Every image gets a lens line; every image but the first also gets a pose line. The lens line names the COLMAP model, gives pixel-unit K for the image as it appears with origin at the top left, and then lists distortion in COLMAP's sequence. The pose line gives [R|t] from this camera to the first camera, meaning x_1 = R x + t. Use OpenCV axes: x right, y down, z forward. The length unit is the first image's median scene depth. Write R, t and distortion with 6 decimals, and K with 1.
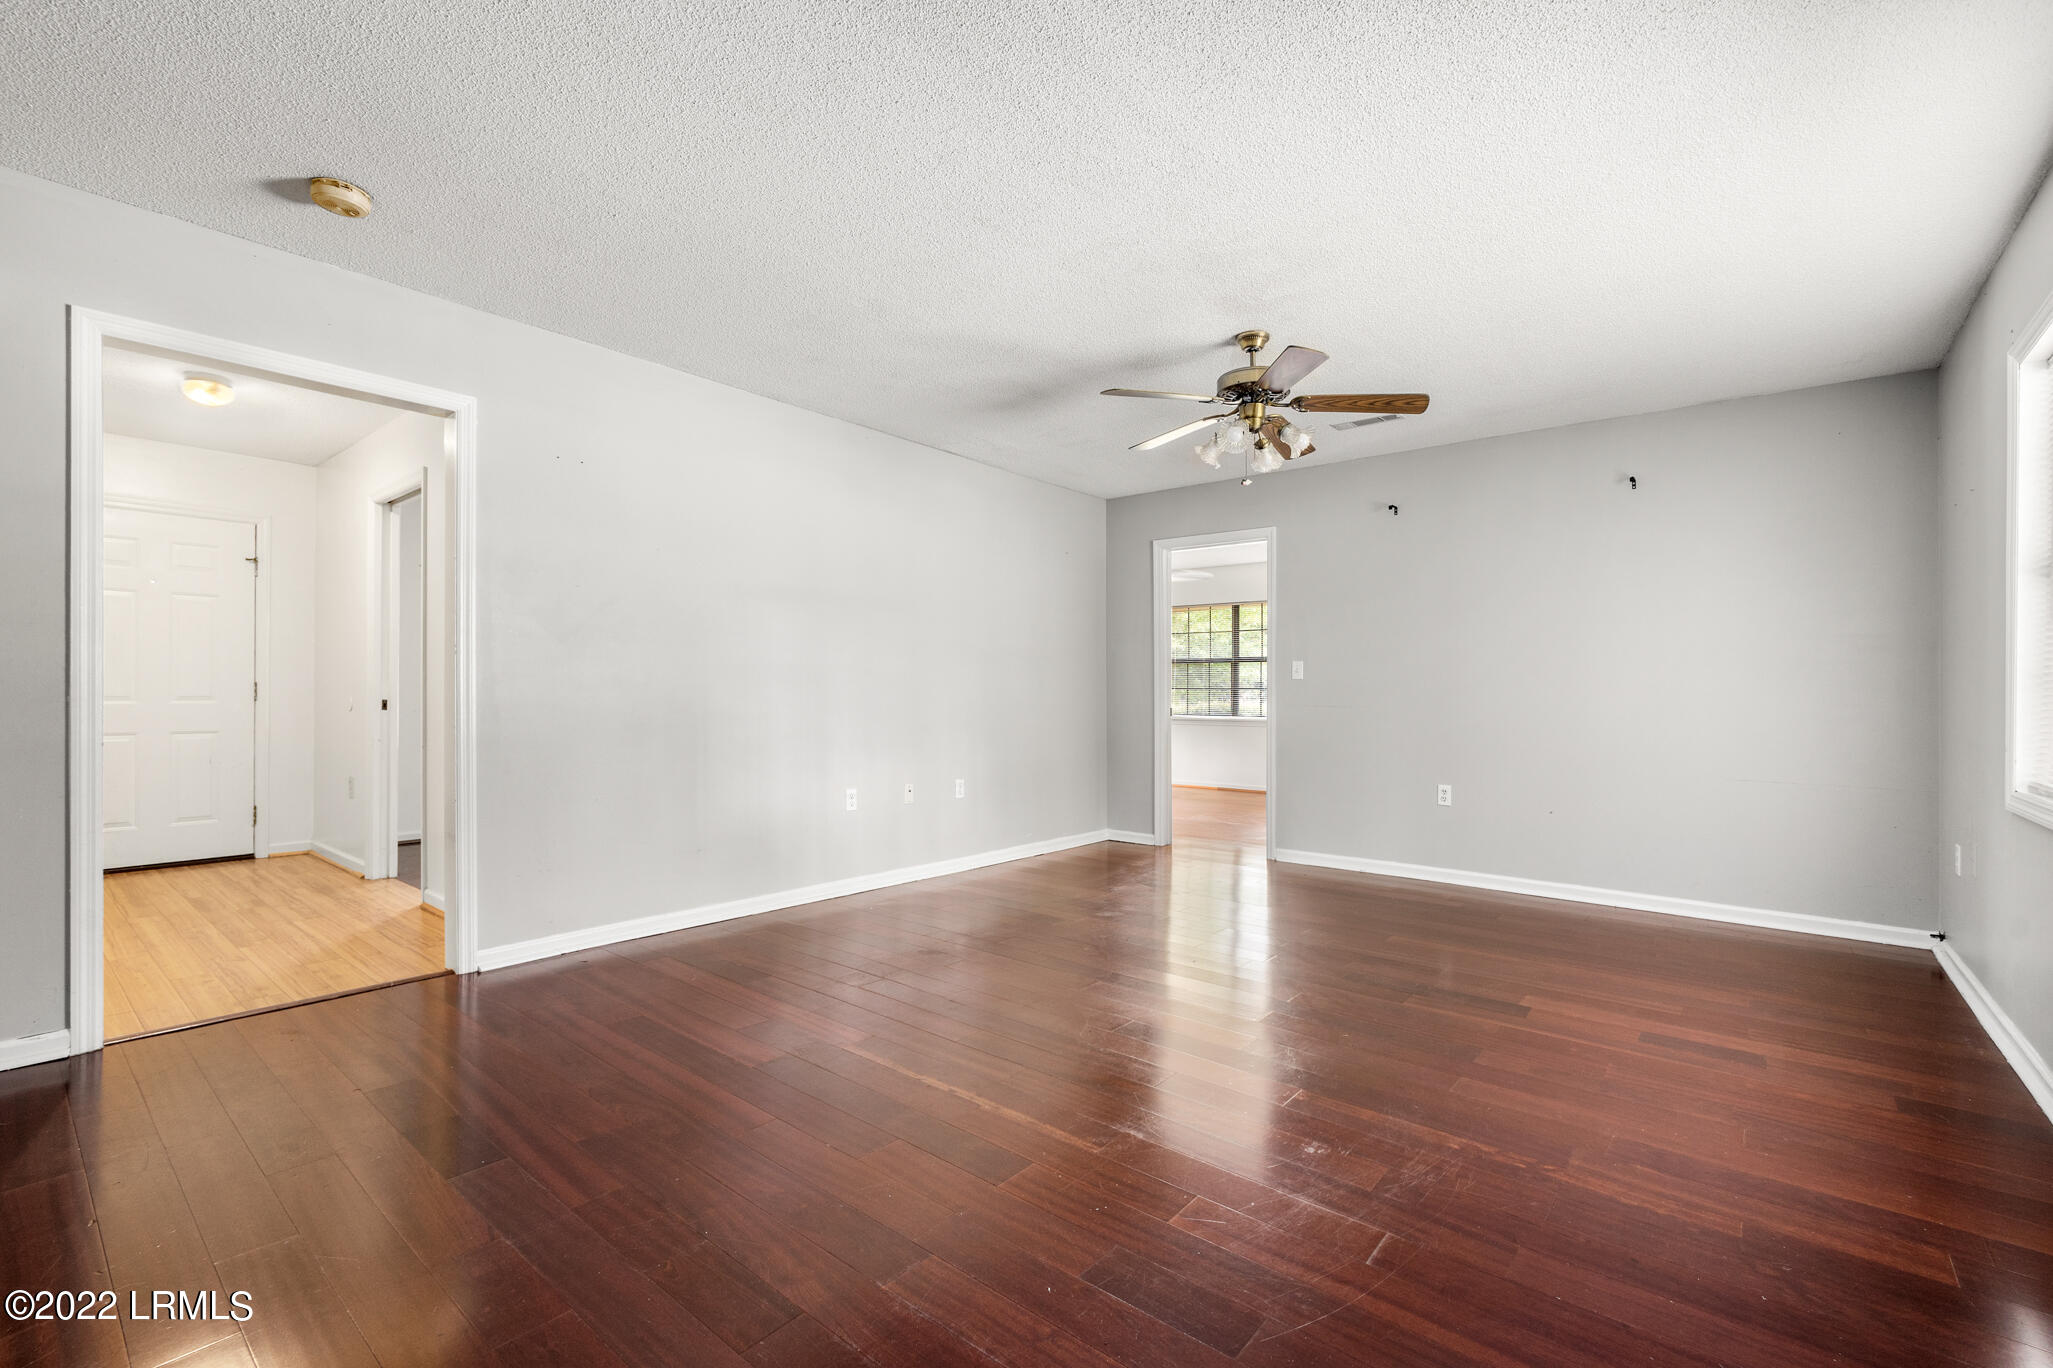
lens RADIAL K [[862.0, 0, 1017.6], [0, 862.0, 683.5], [0, 0, 1]] dist [-0.017352, 0.004200]
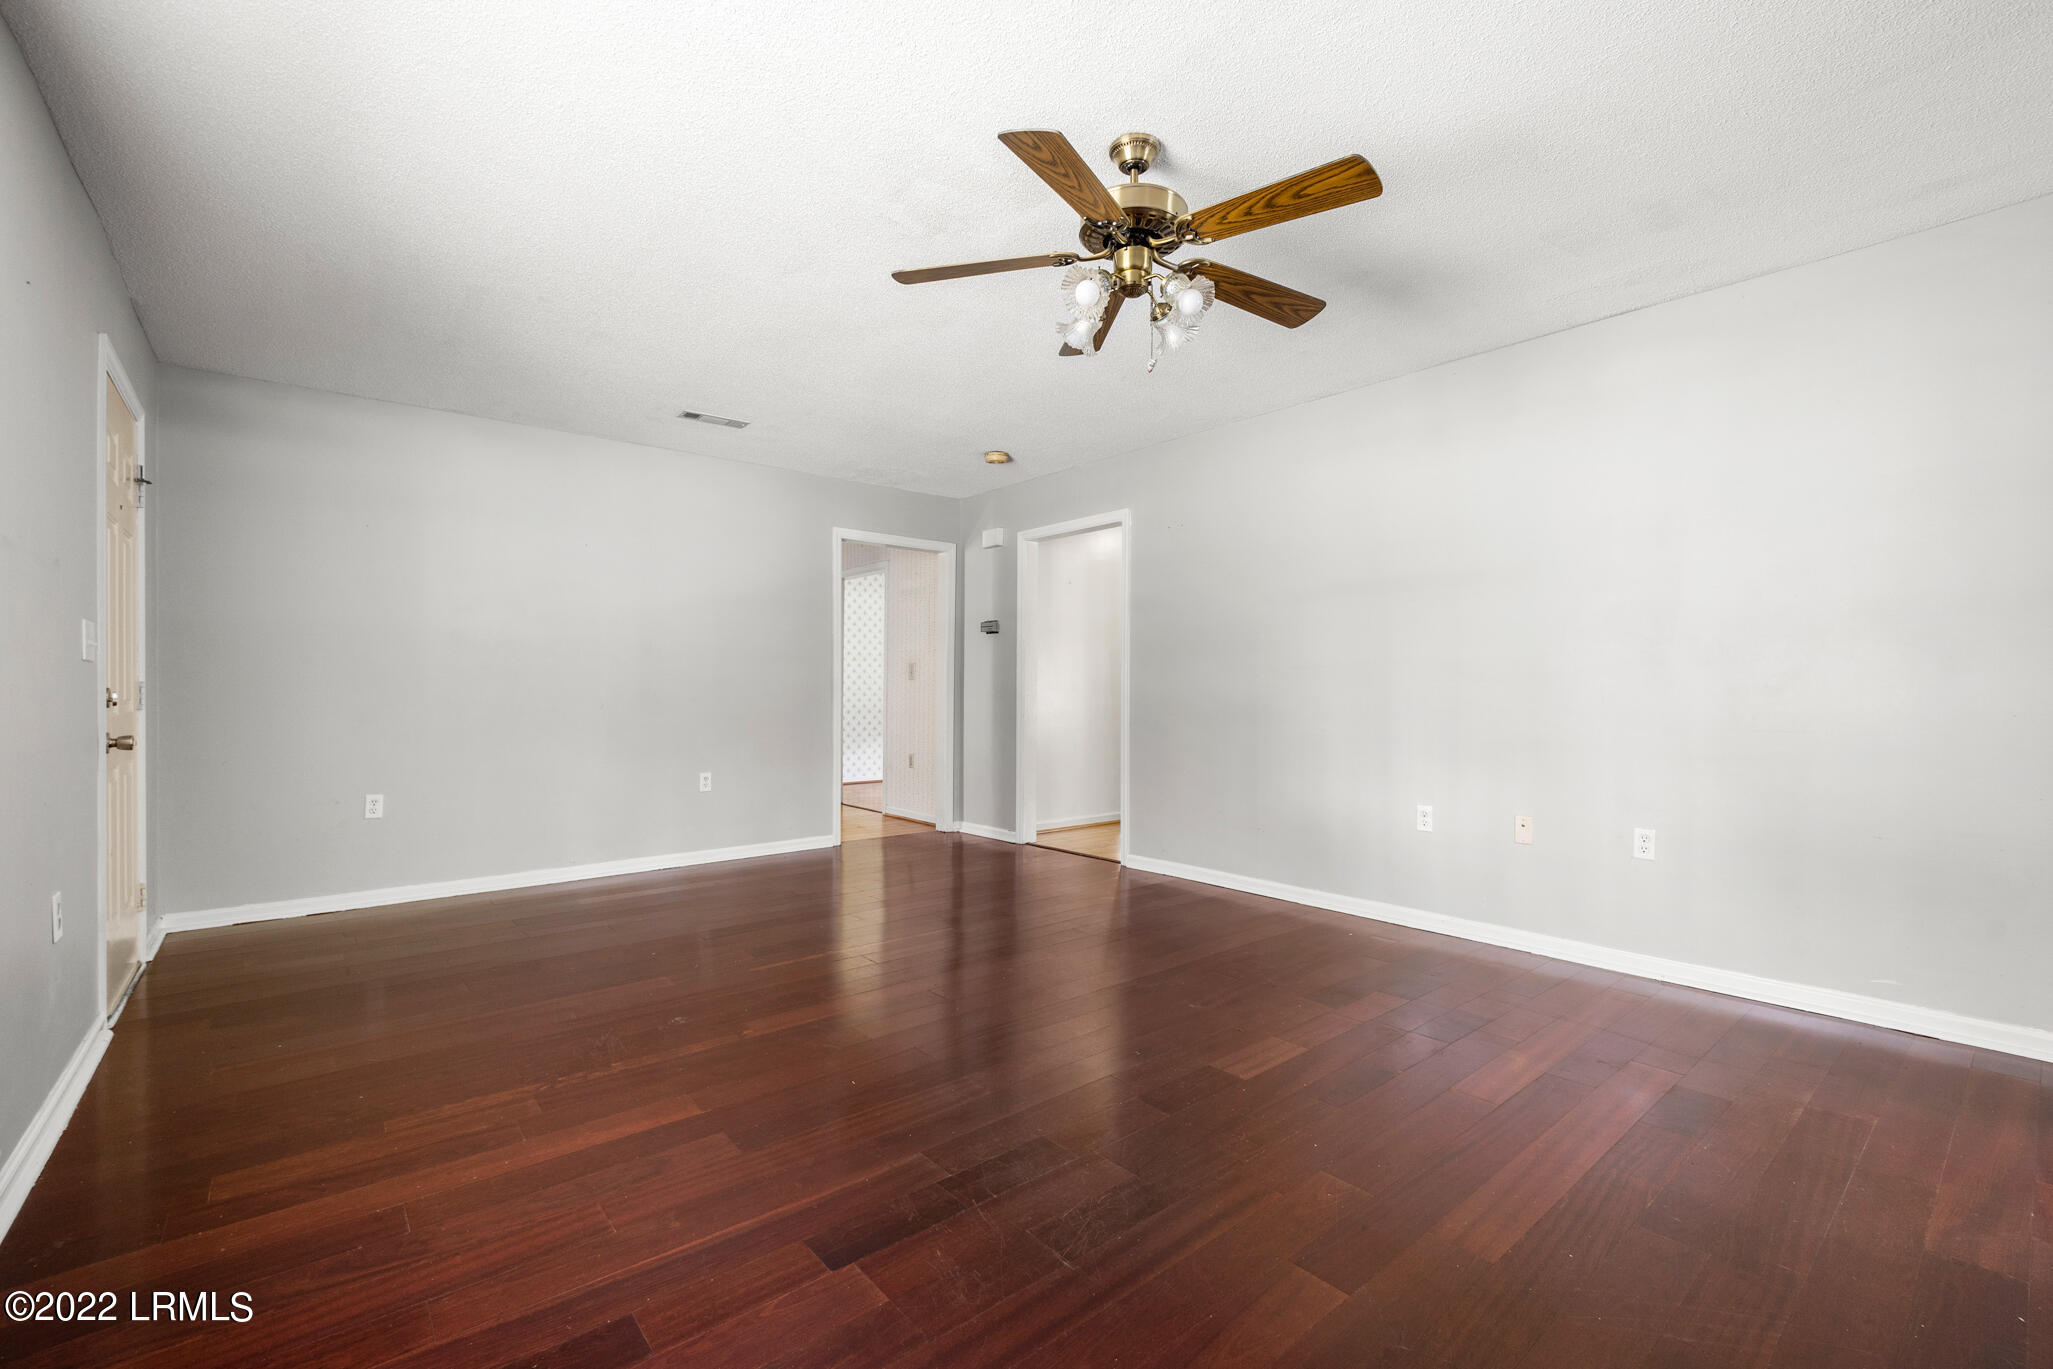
lens RADIAL K [[862.0, 0, 1017.6], [0, 862.0, 684.0], [0, 0, 1]] dist [-0.017352, 0.004200]
pose [[-0.140754, -0.012335, -0.989968, 1.098068], [0.004804, 0.999902, -0.013141, 0.023818], [0.990033, -0.006605, -0.140681, 1.173960]]
